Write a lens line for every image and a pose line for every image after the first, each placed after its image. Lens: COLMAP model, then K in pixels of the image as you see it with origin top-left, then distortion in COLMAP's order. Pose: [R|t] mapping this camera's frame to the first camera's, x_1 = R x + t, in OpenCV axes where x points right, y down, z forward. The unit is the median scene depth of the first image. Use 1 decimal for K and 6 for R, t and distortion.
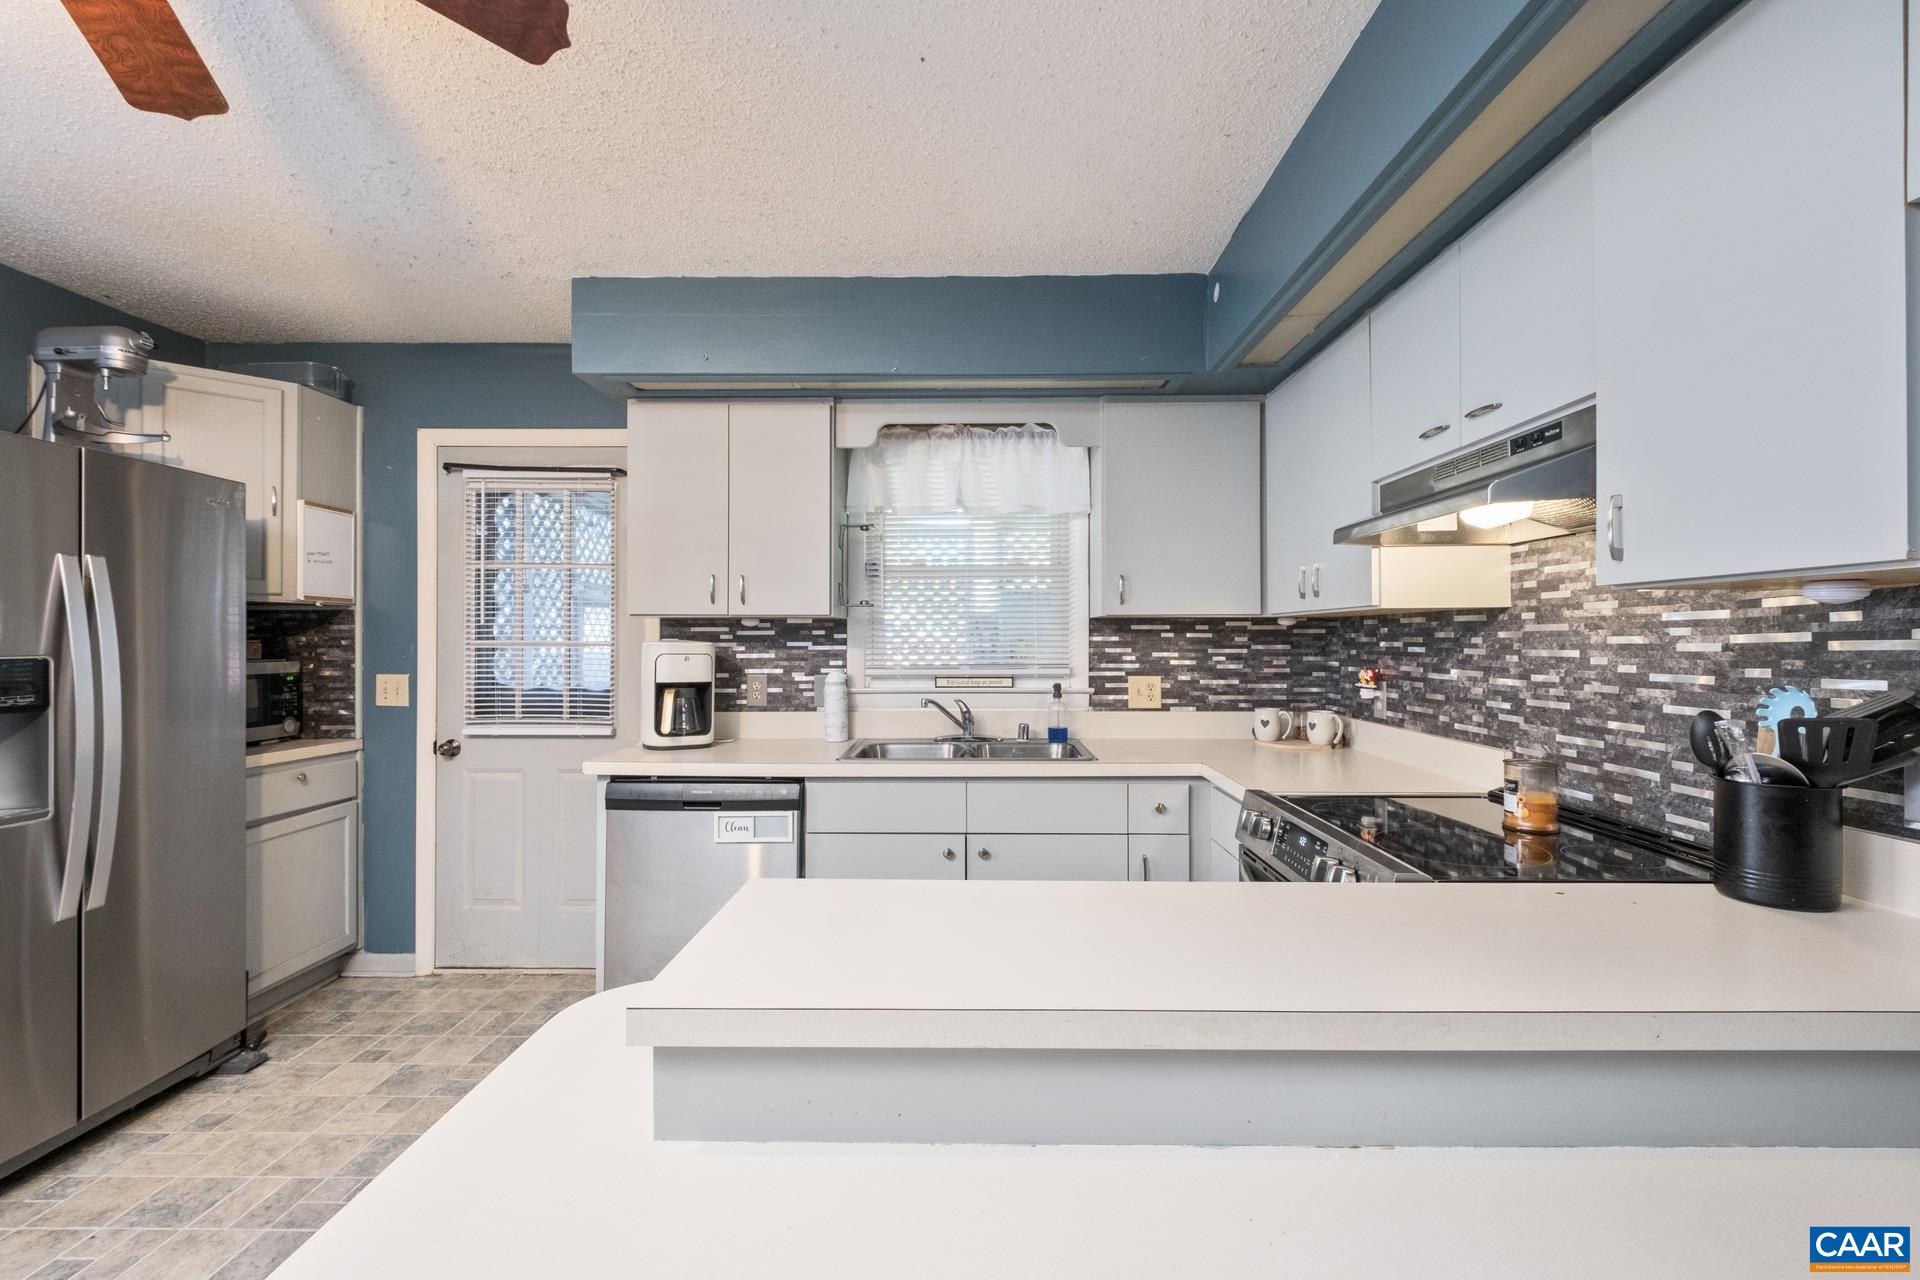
lens RADIAL K [[845.8, 0, 958.2], [0, 845.8, 633.7], [0, 0, 1]] dist [0.007191, -0.005798]
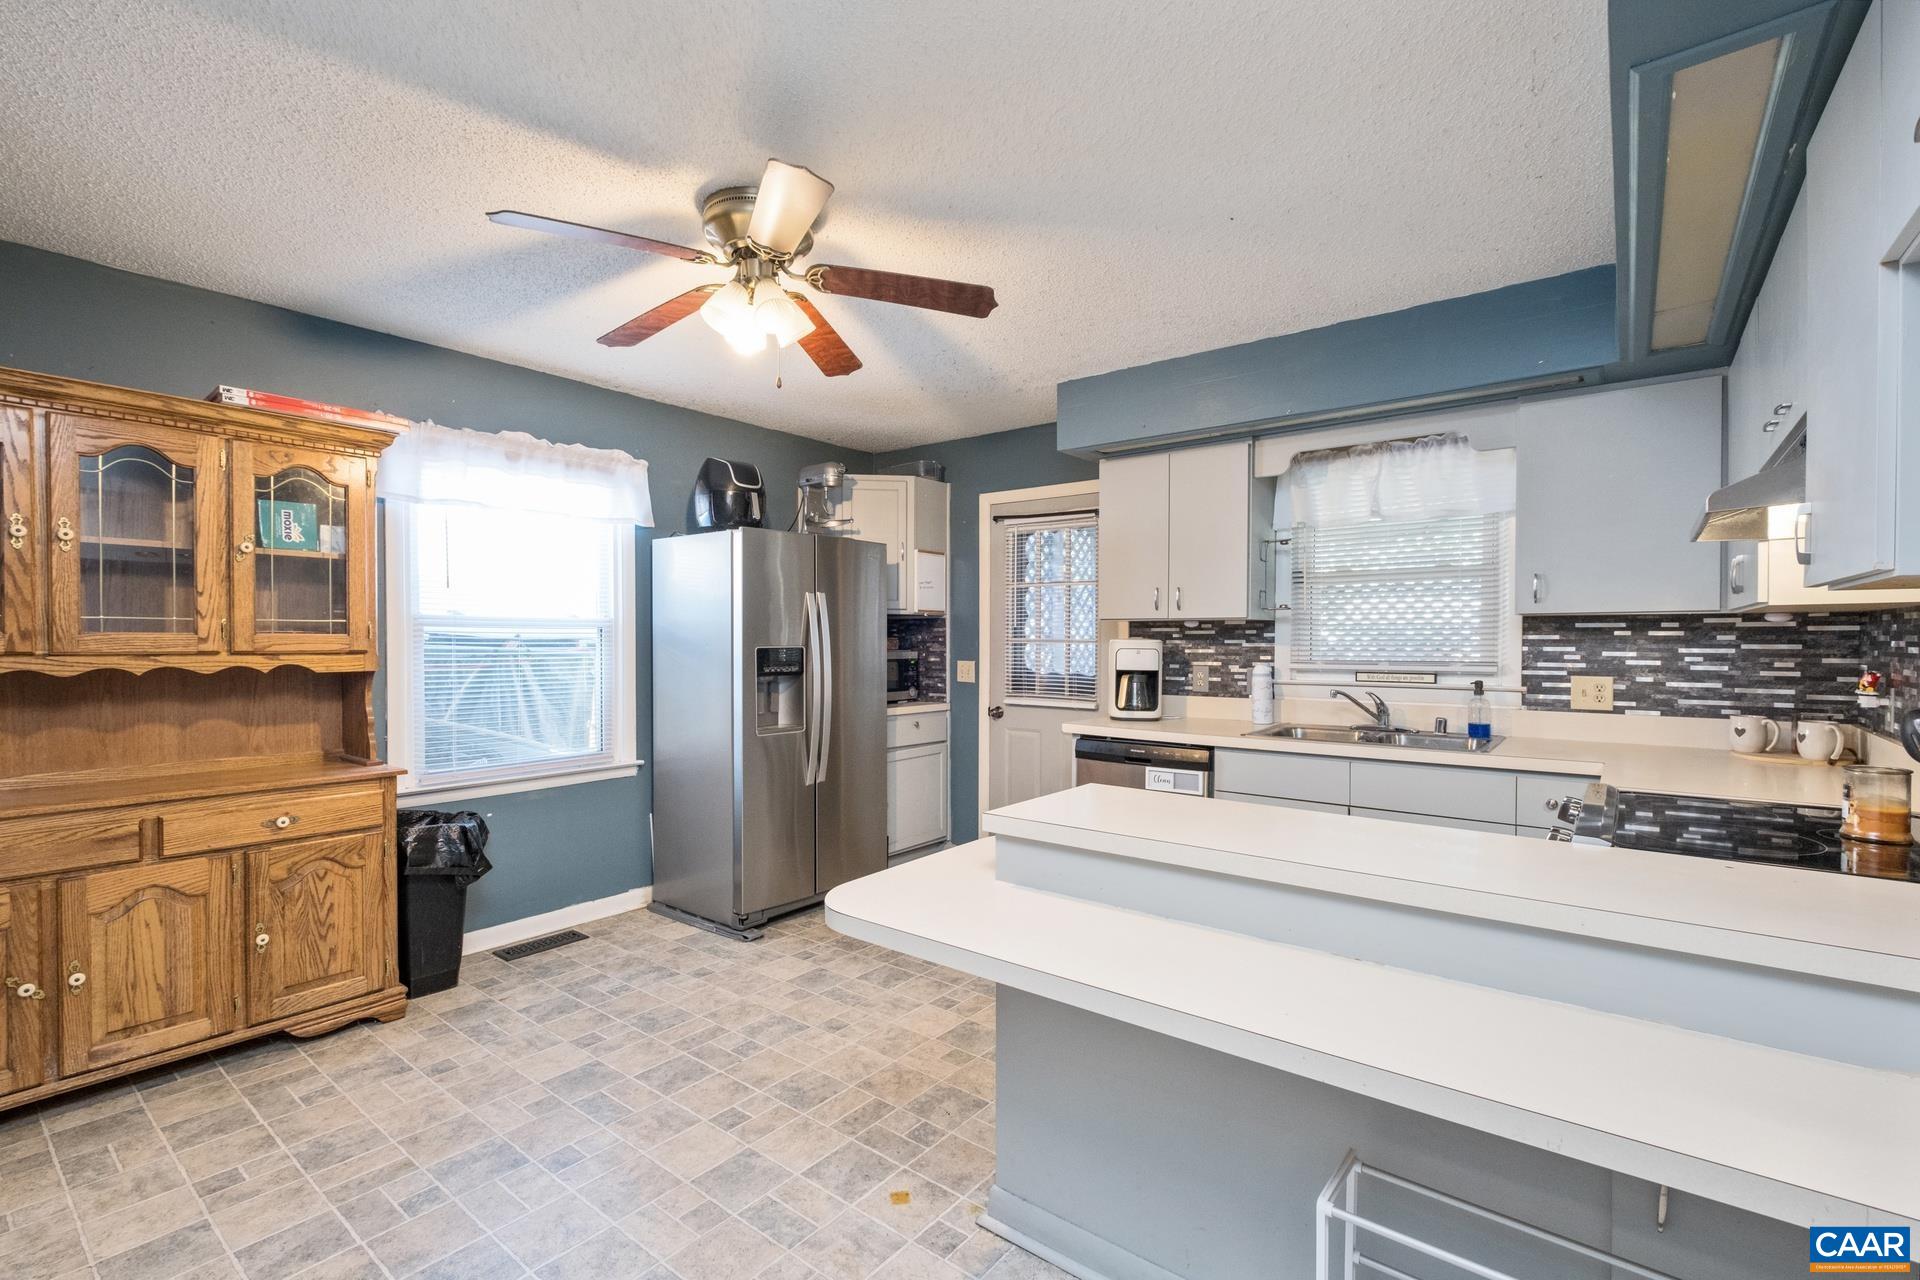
lens RADIAL K [[845.8, 0, 958.2], [0, 845.8, 633.7], [0, 0, 1]] dist [0.007191, -0.005798]
pose [[0.794869, -0.002132, -0.606777, 0.239516], [0.003584, 0.999993, 0.001181, -0.001754], [0.606770, -0.003114, 0.794871, -0.203239]]
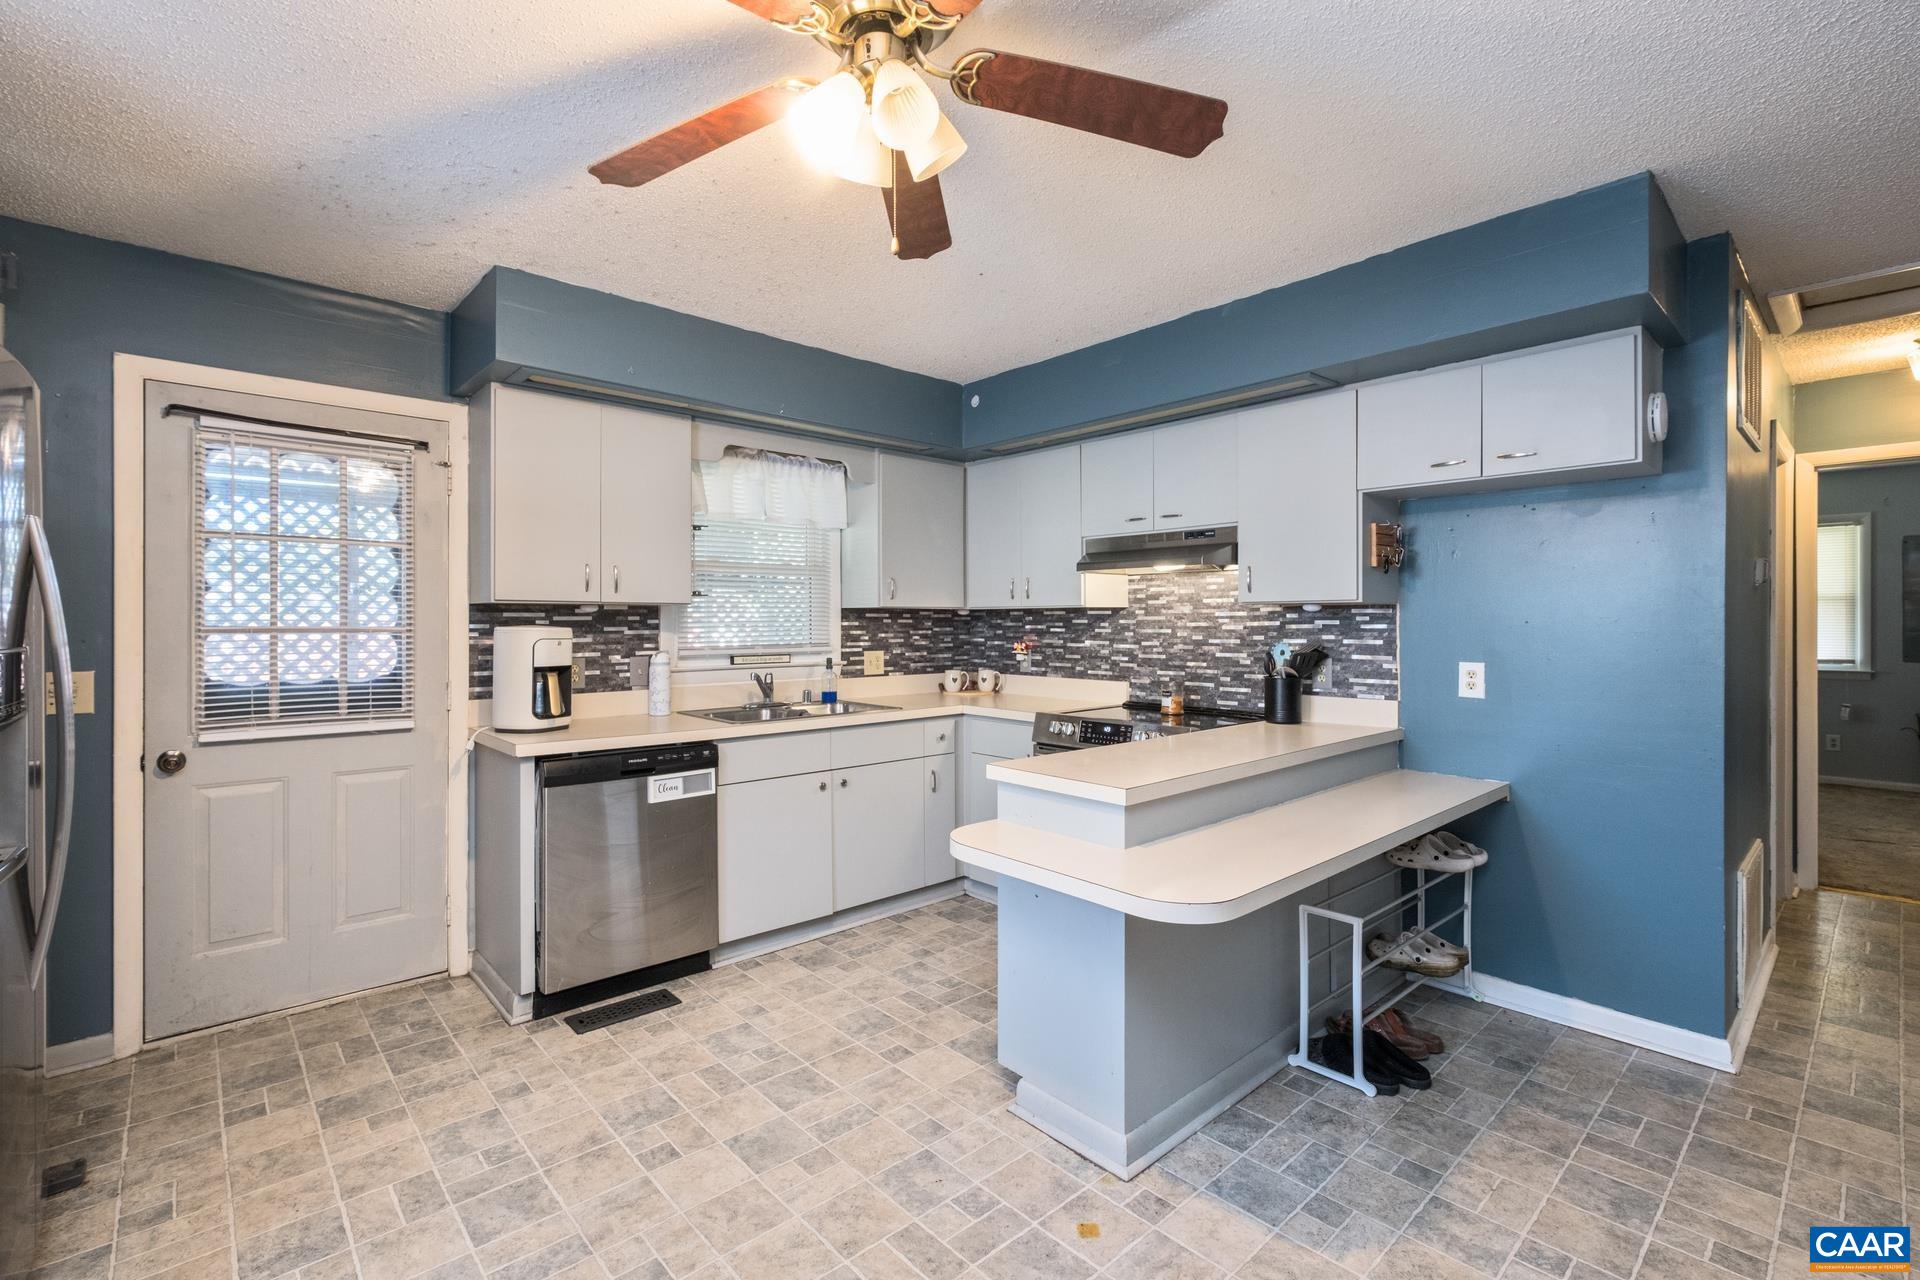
lens RADIAL K [[847.1, 0, 956.6], [0, 847.1, 620.0], [0, 0, 1]] dist [-0.001242, -0.000676]
pose [[0.728406, 0.002085, 0.685143, -0.638309], [-0.003879, 0.999992, 0.001081, -0.002127], [-0.685135, -0.003445, 0.728408, -0.090886]]
